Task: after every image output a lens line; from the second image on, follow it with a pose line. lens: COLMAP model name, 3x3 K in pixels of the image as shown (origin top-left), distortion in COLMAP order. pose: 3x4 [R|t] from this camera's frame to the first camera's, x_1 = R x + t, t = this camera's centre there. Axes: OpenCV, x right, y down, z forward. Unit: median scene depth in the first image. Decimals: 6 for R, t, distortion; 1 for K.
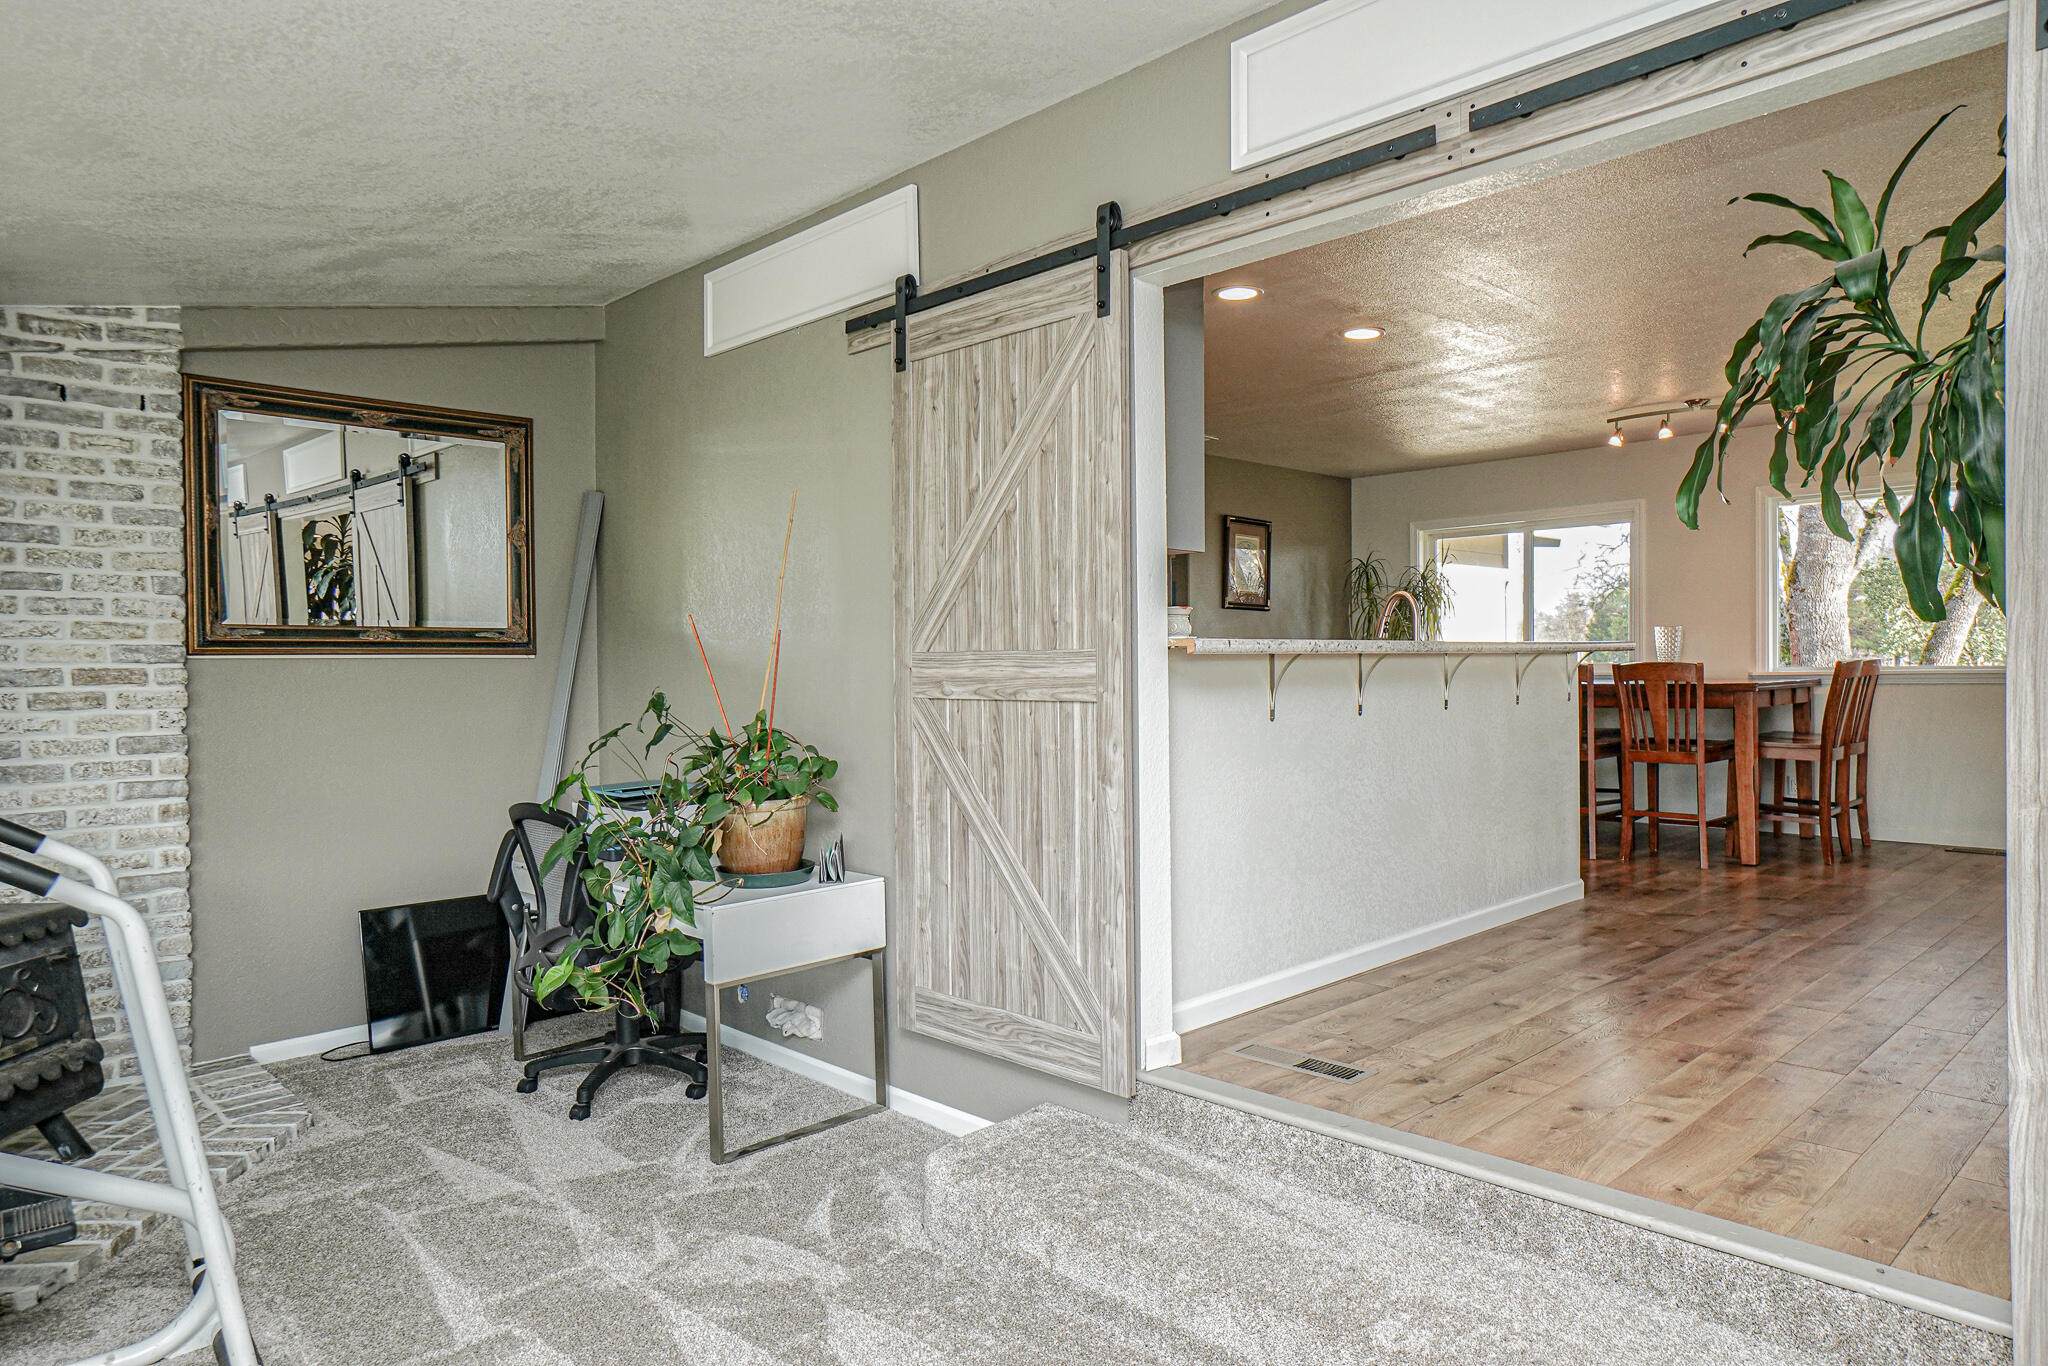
lens RADIAL K [[1278.6, 0, 1032.2], [0, 1278.6, 698.2], [0, 0, 1]] dist [0.000544, 0.004232]
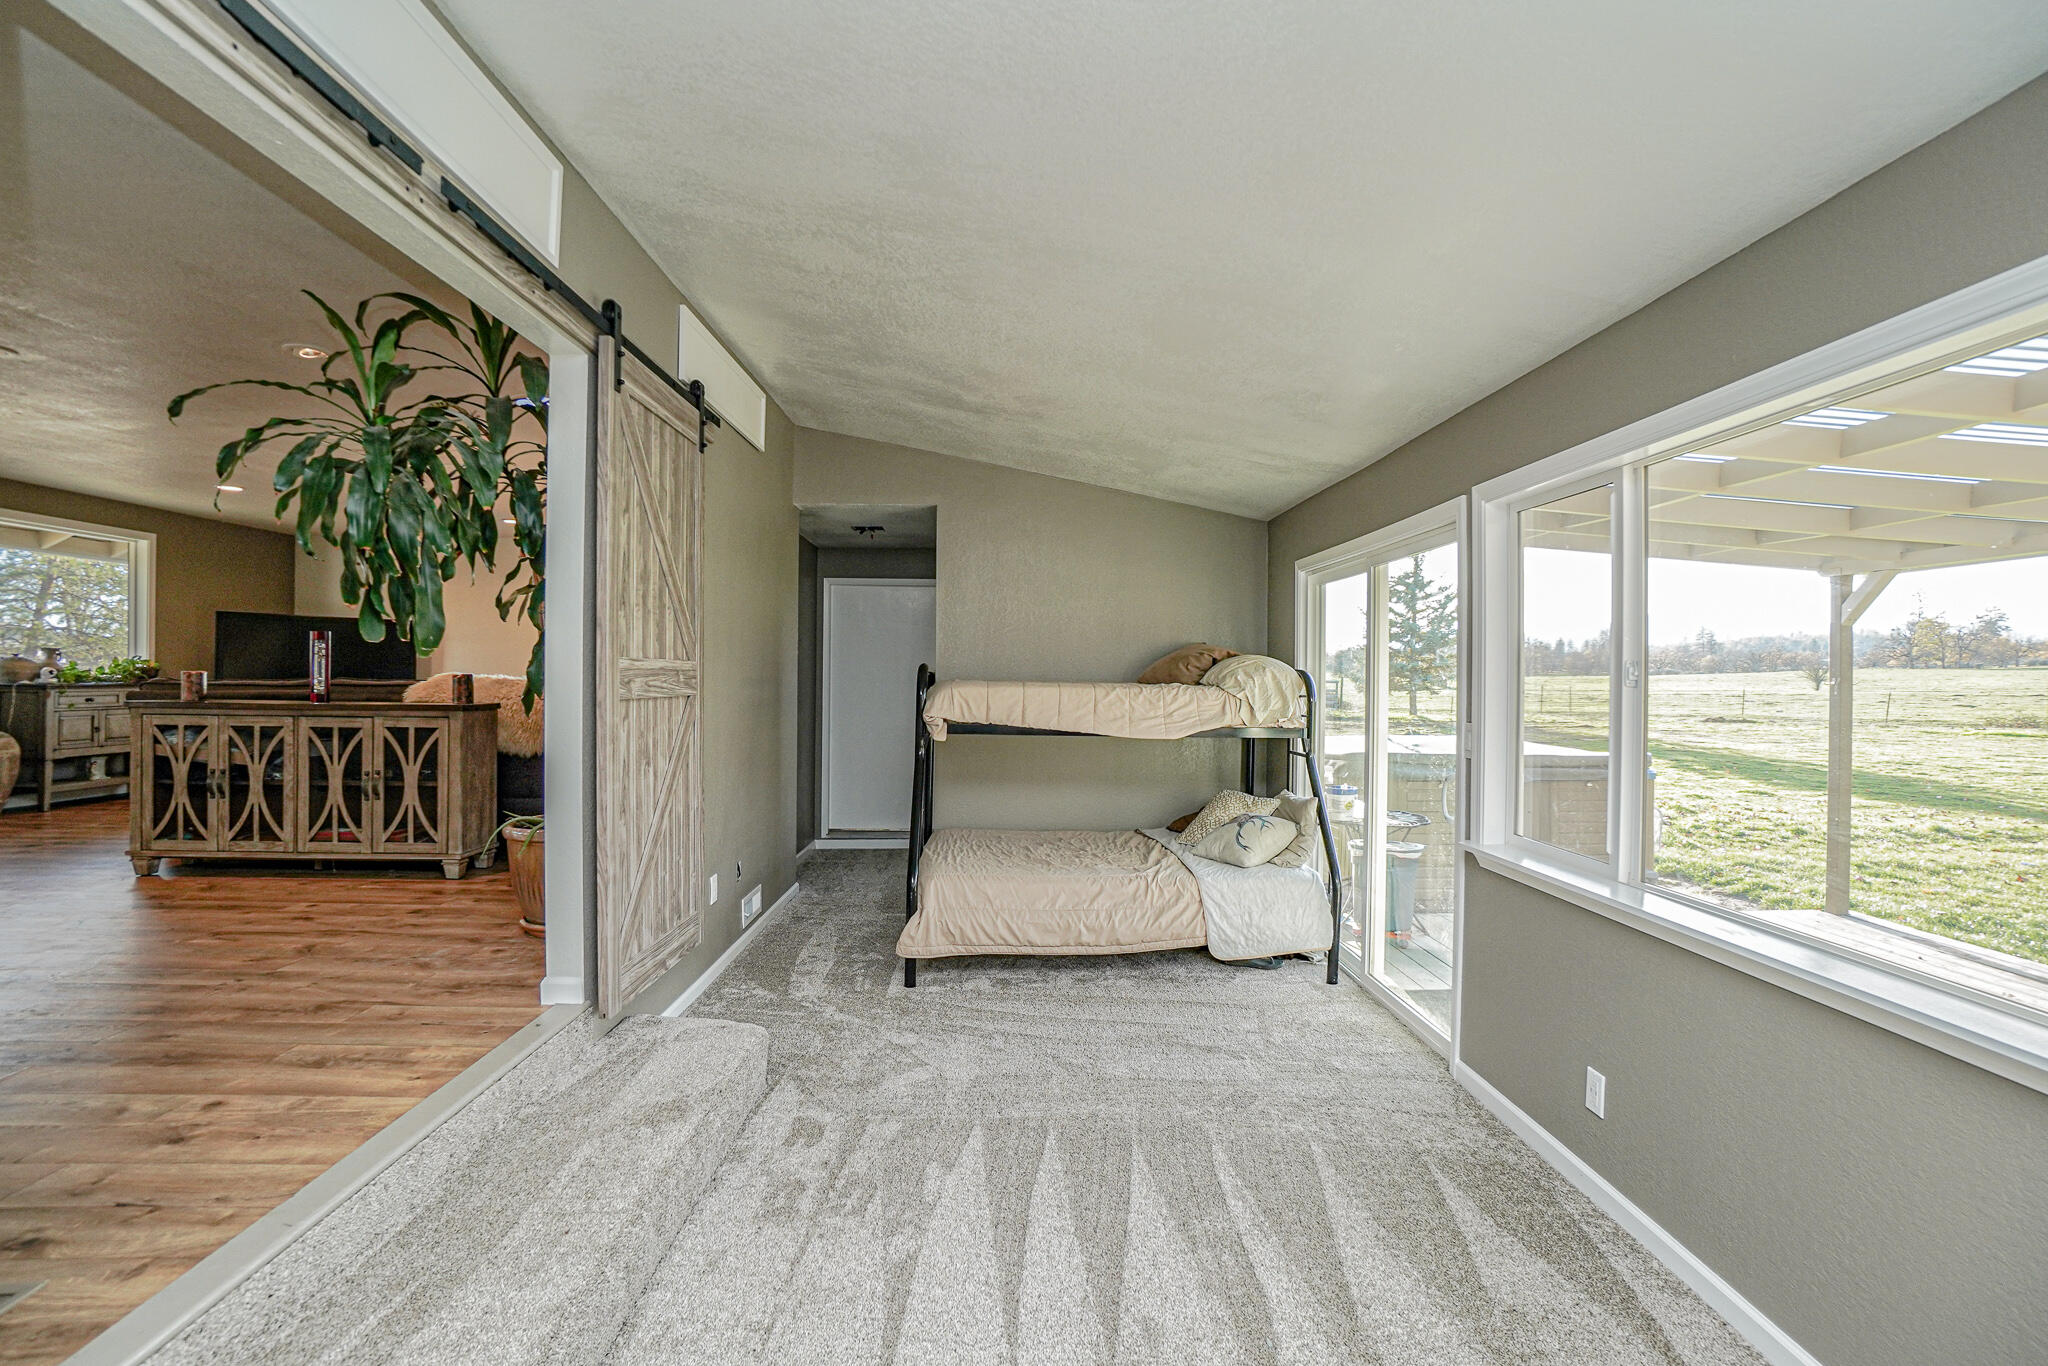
lens RADIAL K [[893.8, 0, 1022.1], [0, 893.8, 678.2], [0, 0, 1]] dist [-0.027816, 0.000749]
pose [[-0.718560, 0.000232, 0.695465, -0.521861], [0.011973, 0.999856, 0.012037, -0.022718], [-0.695362, 0.016976, -0.718459, 1.141800]]
